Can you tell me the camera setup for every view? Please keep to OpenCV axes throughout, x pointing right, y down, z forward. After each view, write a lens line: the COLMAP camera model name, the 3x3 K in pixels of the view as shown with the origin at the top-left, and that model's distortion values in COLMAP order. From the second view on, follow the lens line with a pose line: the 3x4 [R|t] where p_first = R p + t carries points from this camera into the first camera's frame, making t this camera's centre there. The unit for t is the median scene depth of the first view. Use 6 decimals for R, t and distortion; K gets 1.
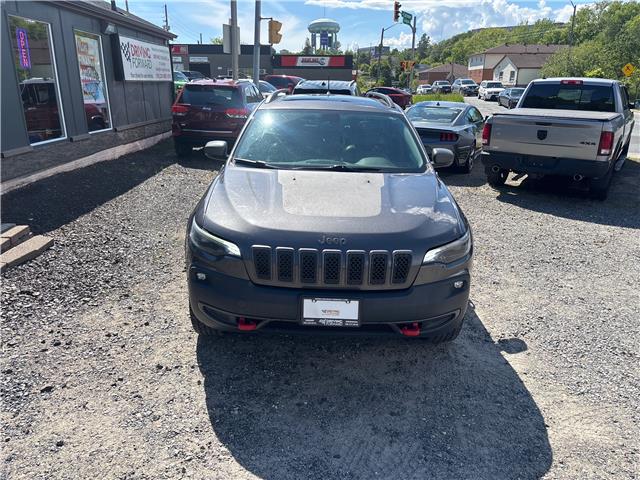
lens RADIAL K [[484.0, 0, 325.8], [0, 484.0, 239.9], [0, 0, 1]] dist [0.032246, -0.039787]
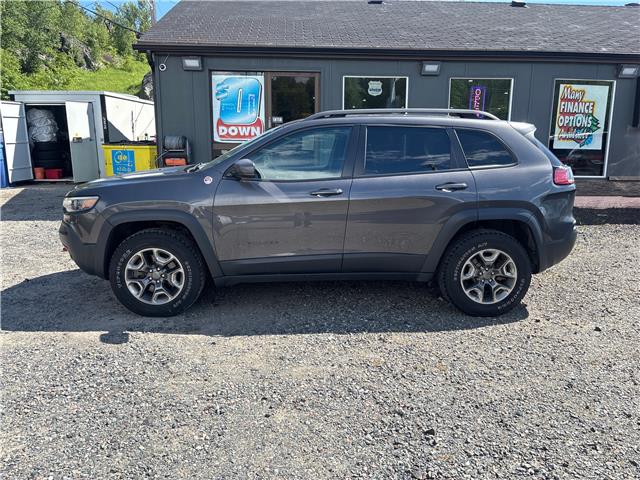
lens RADIAL K [[484.0, 0, 321.0], [0, 484.0, 239.8], [0, 0, 1]] dist [0.032246, -0.039787]
pose [[0.043100, 0.171676, -0.984210, 0.622176], [-0.310439, 0.938662, 0.150137, -0.116511], [0.949616, 0.299067, 0.093751, 0.574935]]
